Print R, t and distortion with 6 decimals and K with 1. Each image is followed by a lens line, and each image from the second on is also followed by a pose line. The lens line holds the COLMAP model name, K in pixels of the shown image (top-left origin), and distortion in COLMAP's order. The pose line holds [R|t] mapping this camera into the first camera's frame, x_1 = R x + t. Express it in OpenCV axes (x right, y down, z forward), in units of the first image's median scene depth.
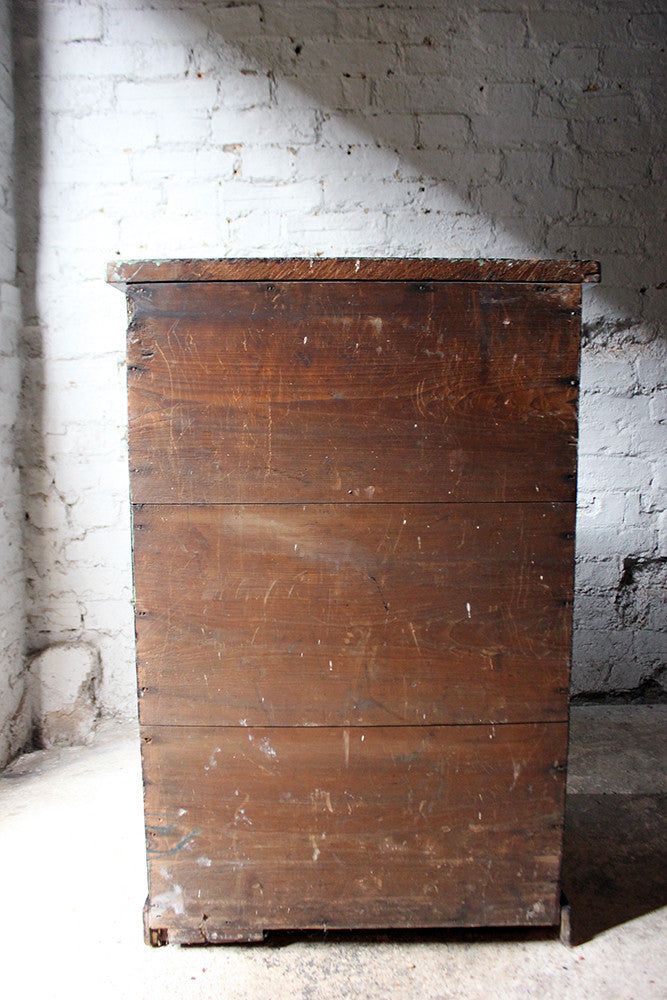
lens RADIAL K [[819.4, 0, 329.9], [0, 819.4, 520.6], [0, 0, 1]] dist [-0.156795, 0.127588]
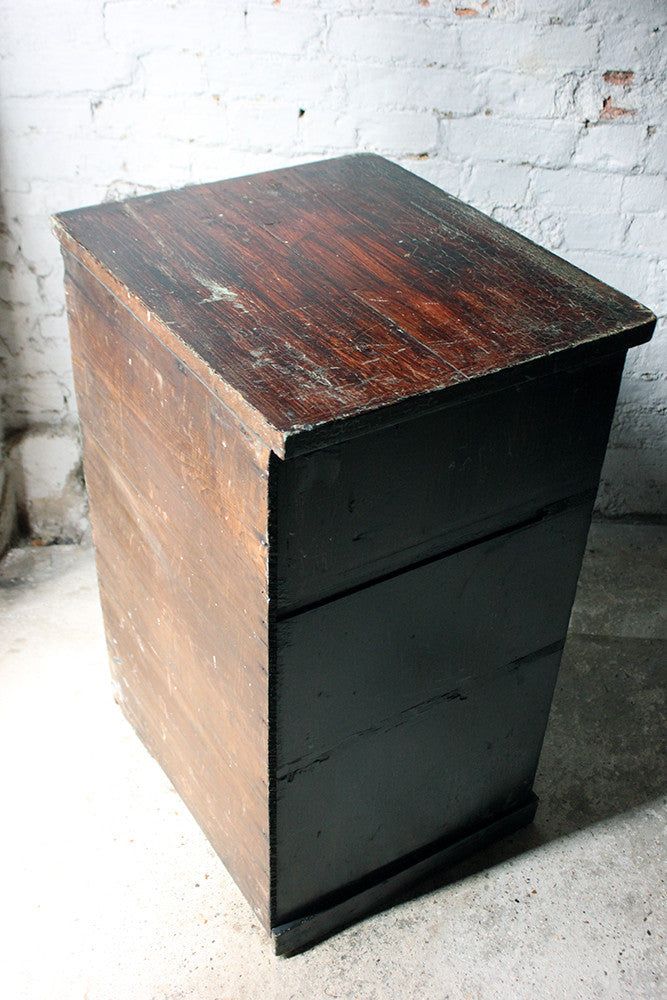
lens RADIAL K [[1128.0, 0, 333.2], [0, 1128.0, 519.9], [0, 0, 1]] dist [-0.107405, 0.167040]
pose [[0.997183, 0.071262, -0.023392, 0.015747], [-0.049559, 0.860130, 0.507662, -0.408310], [0.056297, -0.505072, 0.861239, -0.081894]]
